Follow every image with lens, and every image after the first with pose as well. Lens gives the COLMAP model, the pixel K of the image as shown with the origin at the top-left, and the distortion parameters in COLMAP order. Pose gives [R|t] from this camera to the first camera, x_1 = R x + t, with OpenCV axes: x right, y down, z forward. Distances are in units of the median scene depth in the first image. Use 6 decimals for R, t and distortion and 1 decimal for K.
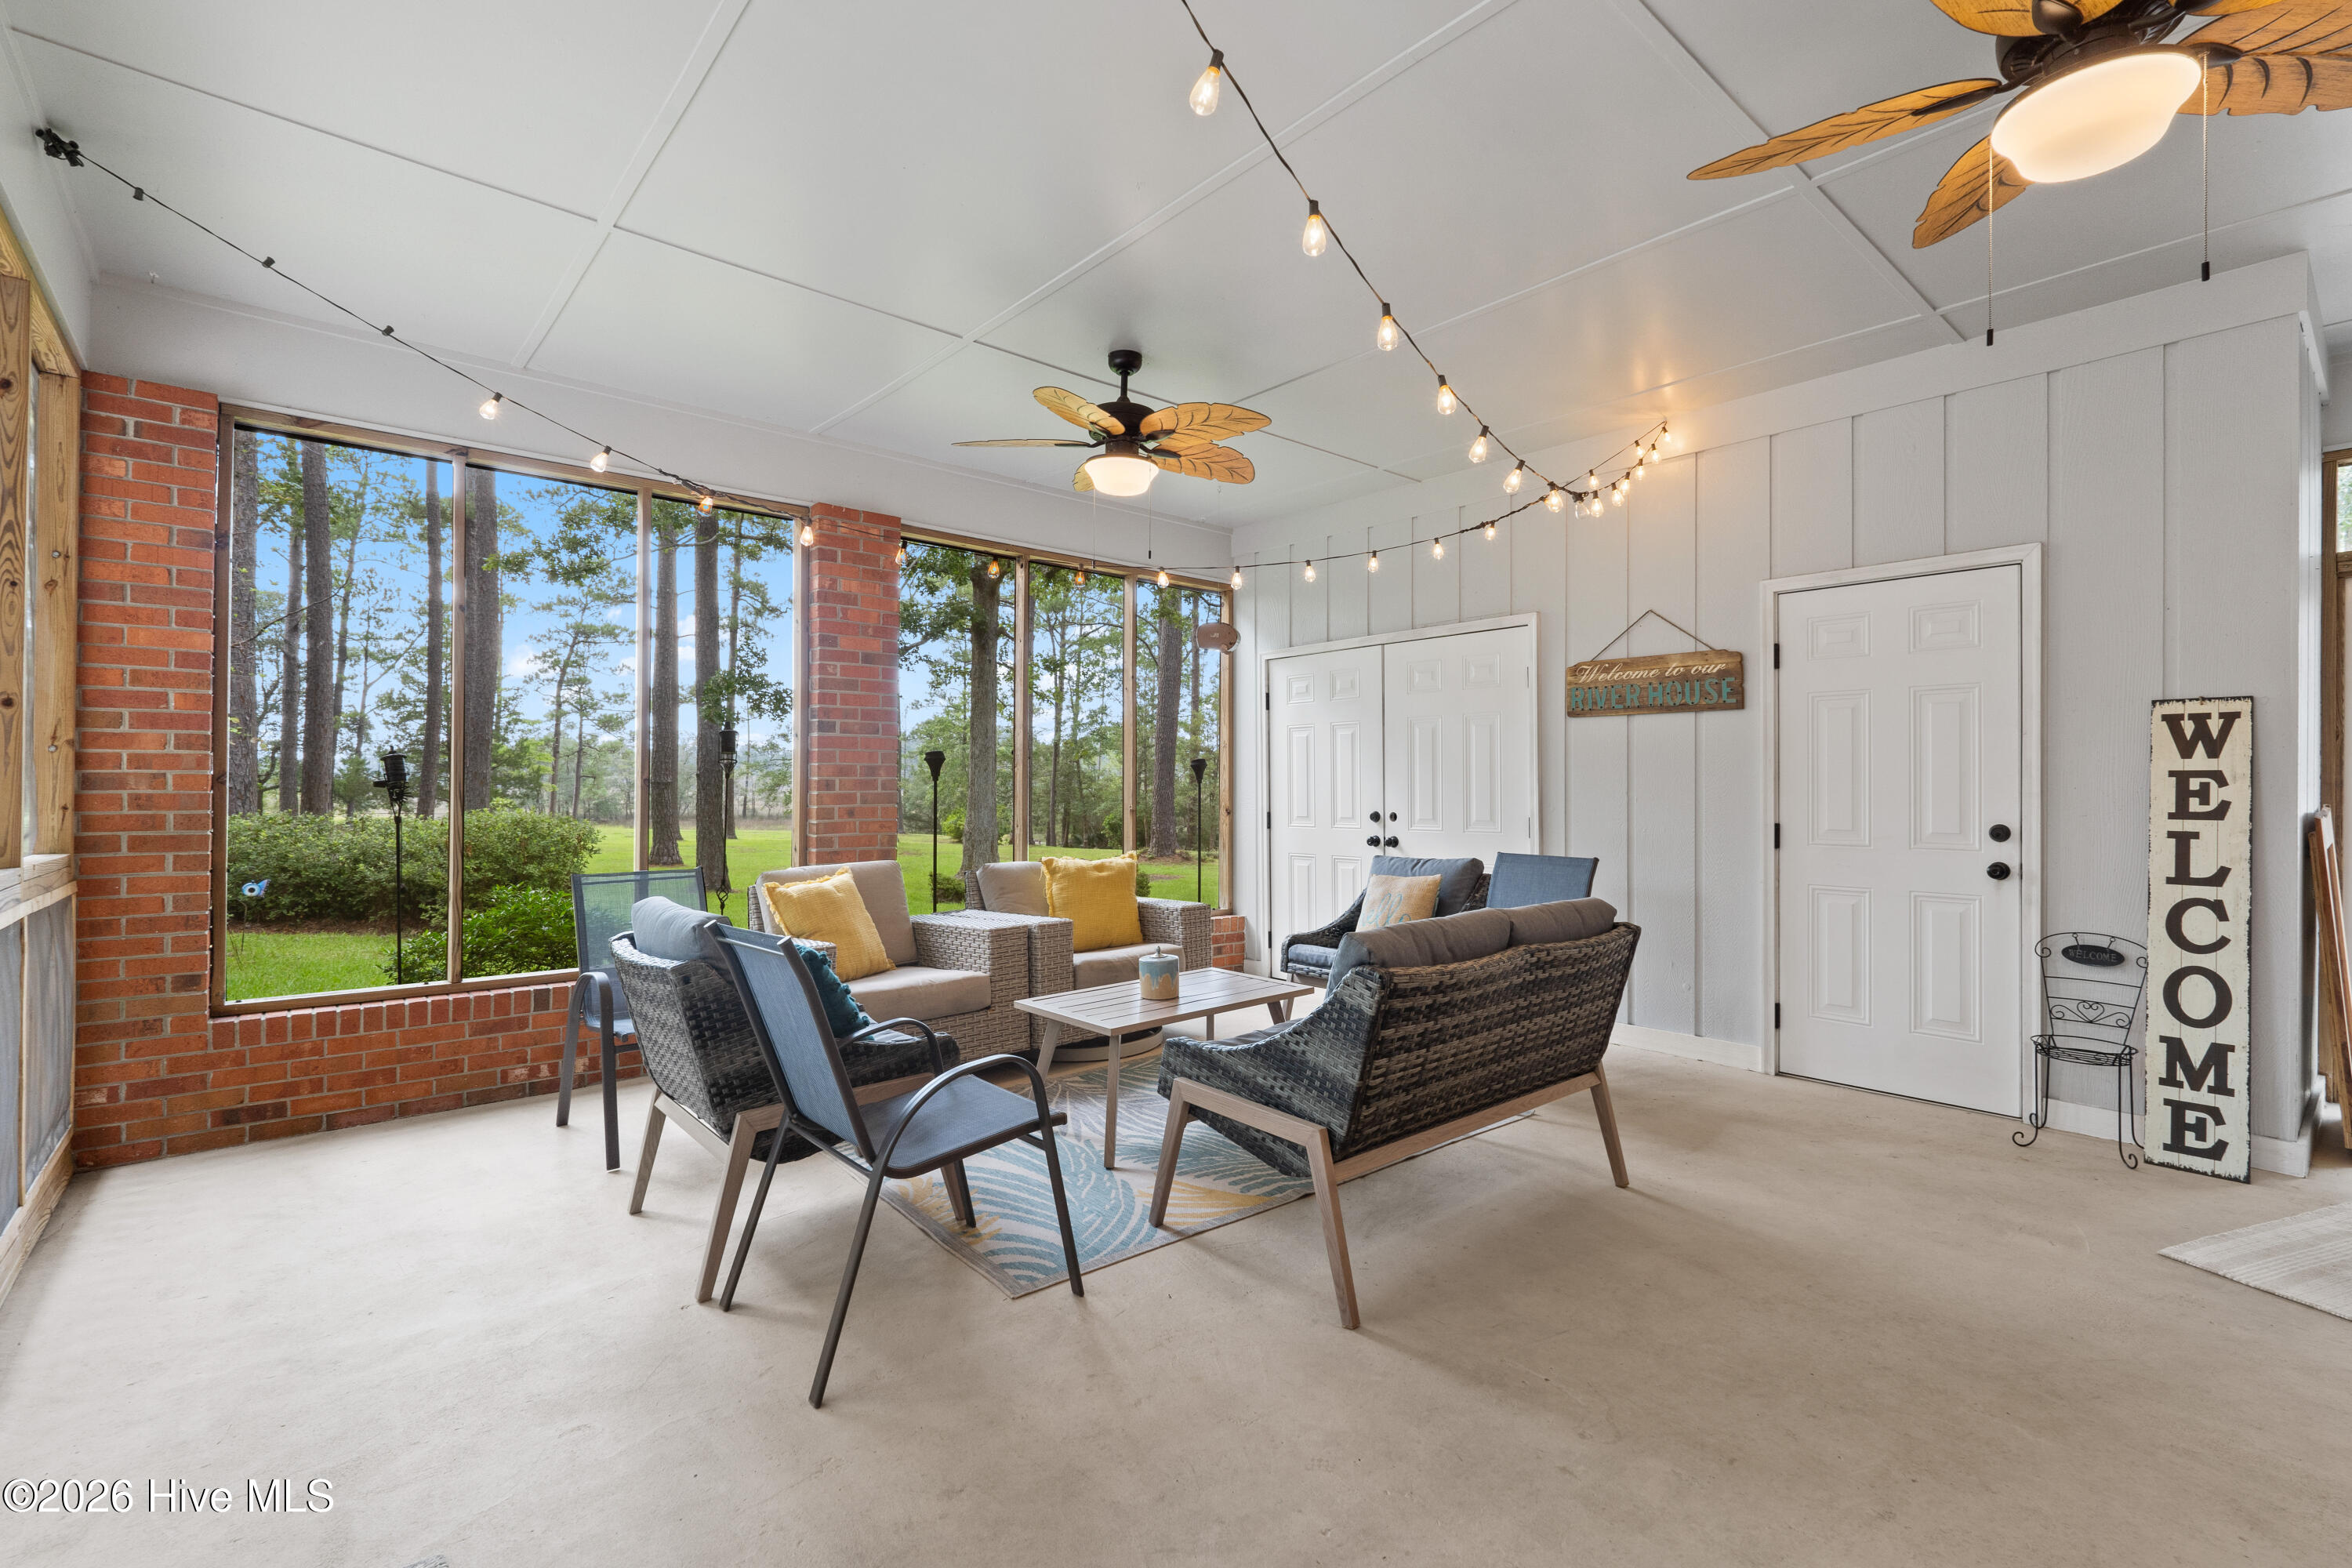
lens RADIAL K [[1051.2, 0, 1173.9], [0, 1051.2, 776.3], [0, 0, 1]] dist [-0.001244, -0.000643]
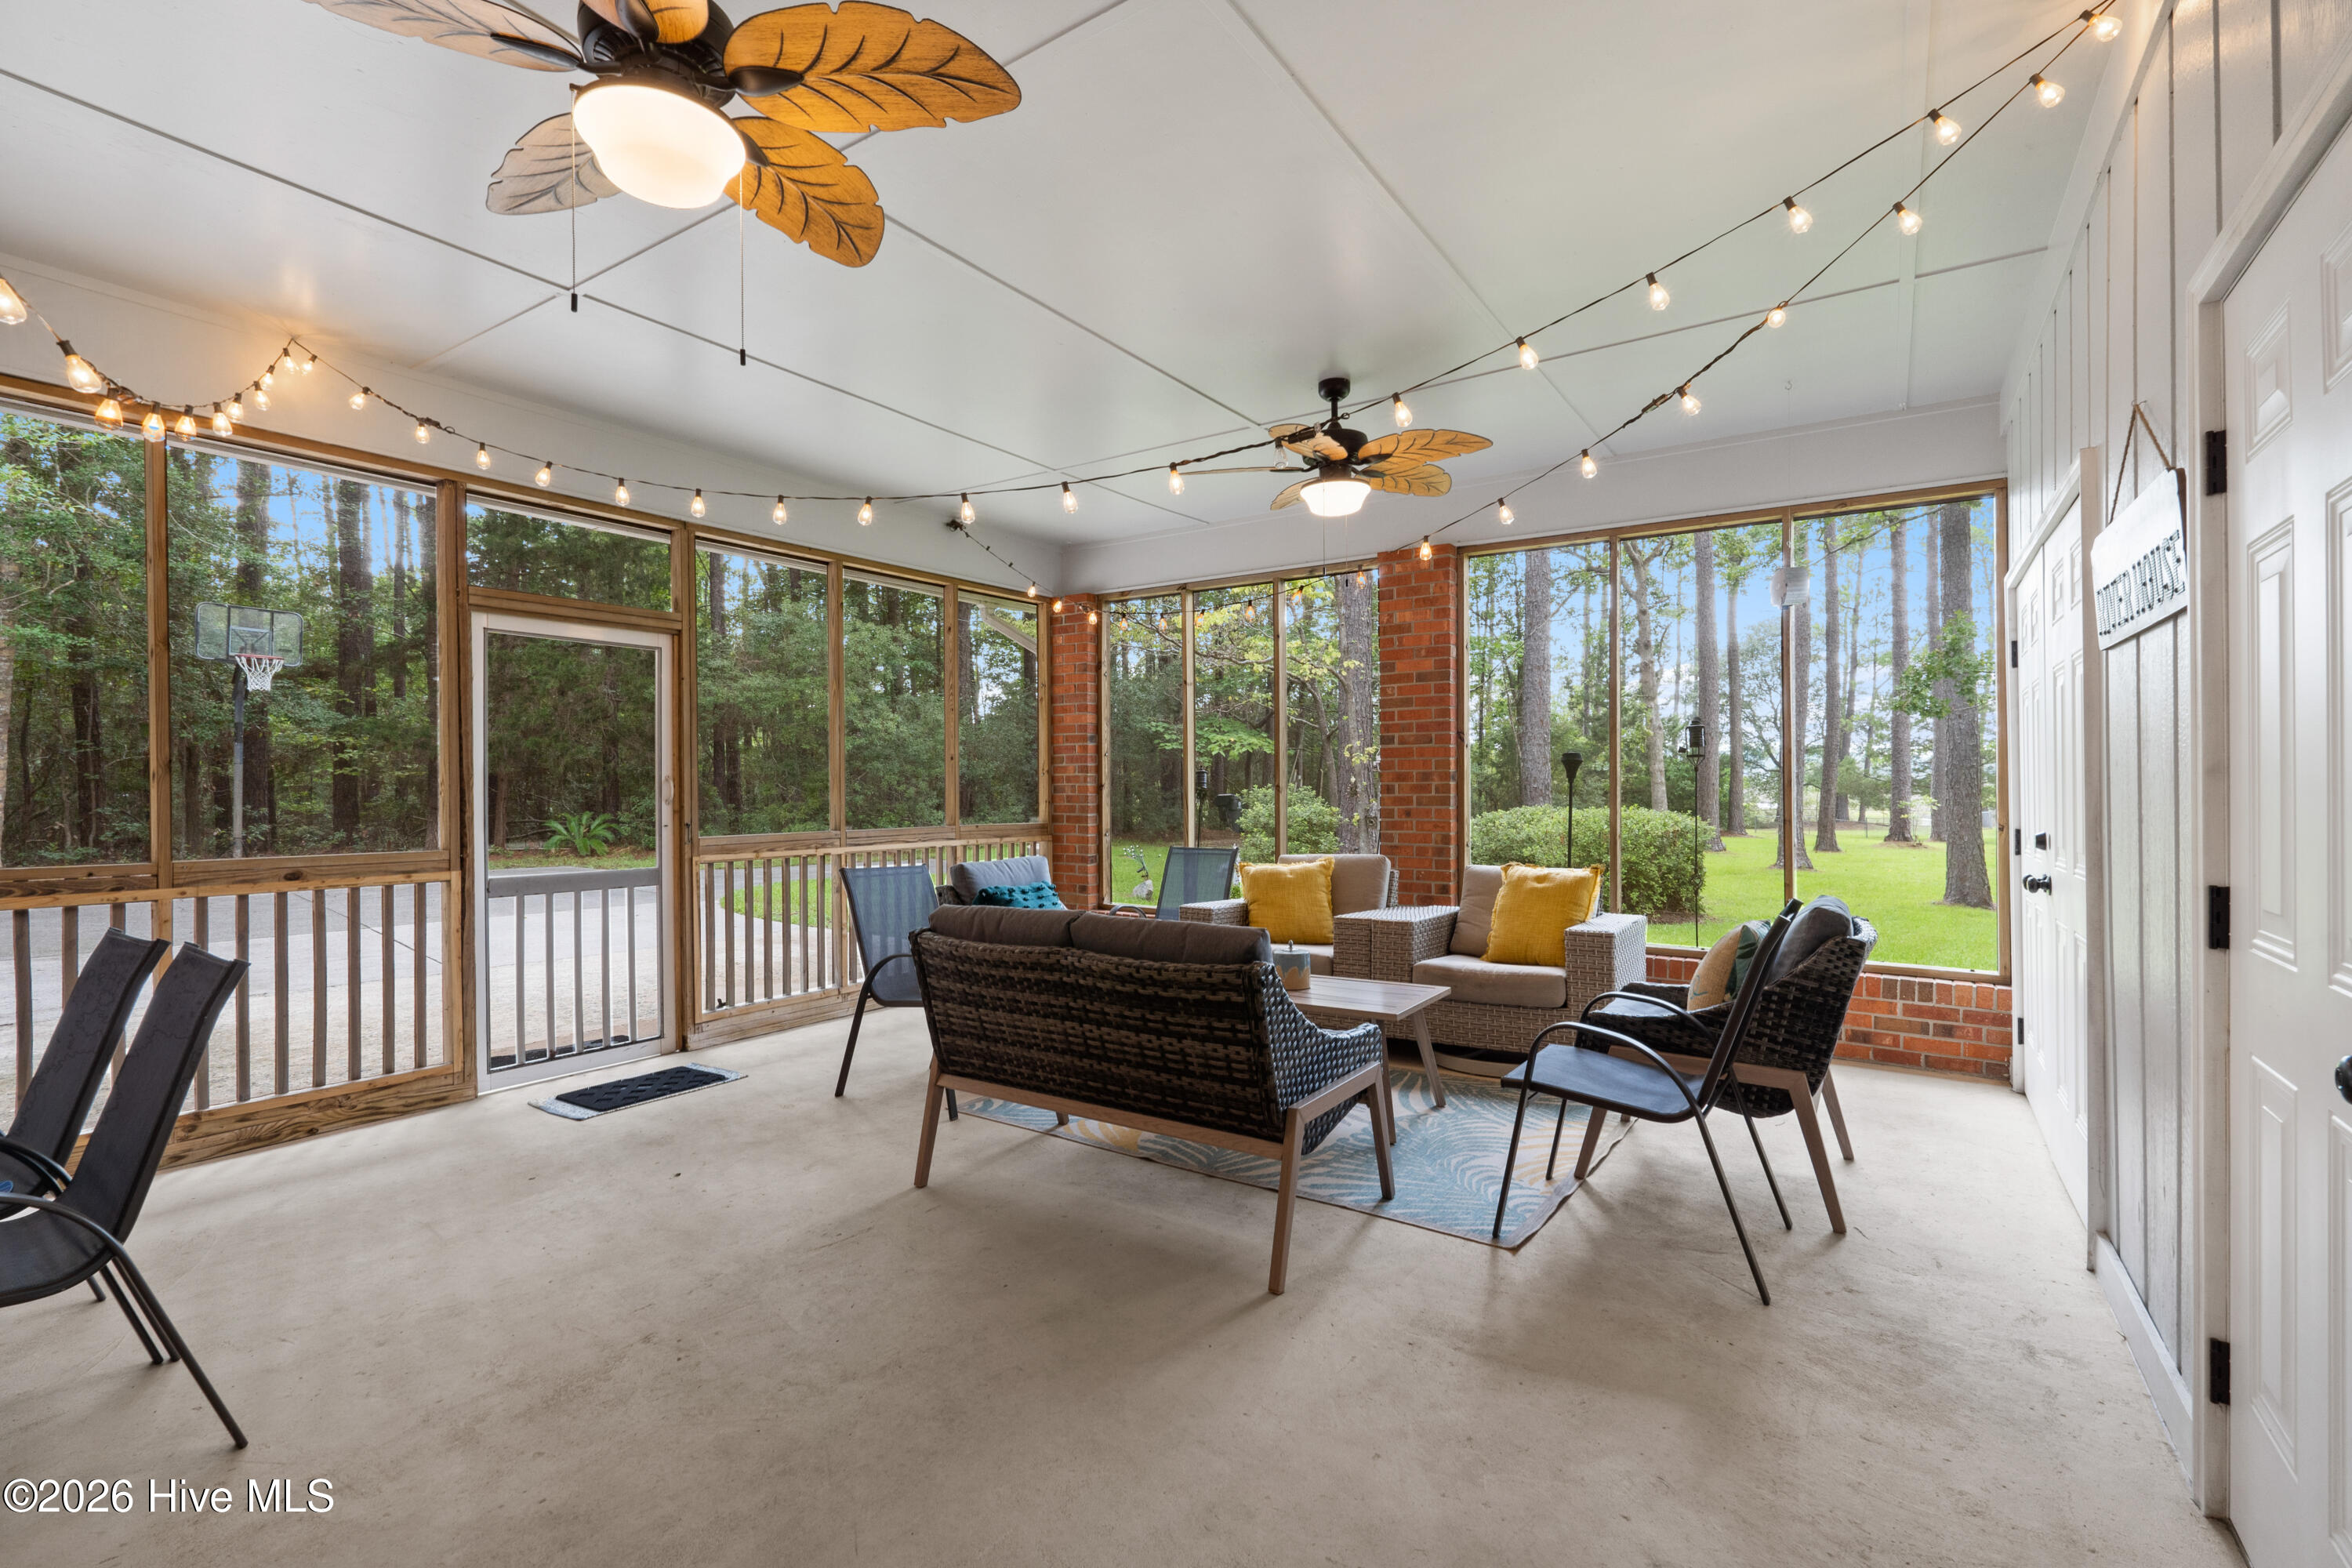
lens RADIAL K [[1051.2, 0, 1170.7], [0, 1051.2, 791.0], [0, 0, 1]] dist [-0.001244, -0.000643]
pose [[0.260930, 0.001376, -0.965357, 0.742384], [0.015068, 0.999871, 0.005498, 0.000053], [0.965240, -0.015981, 0.260876, 0.450862]]
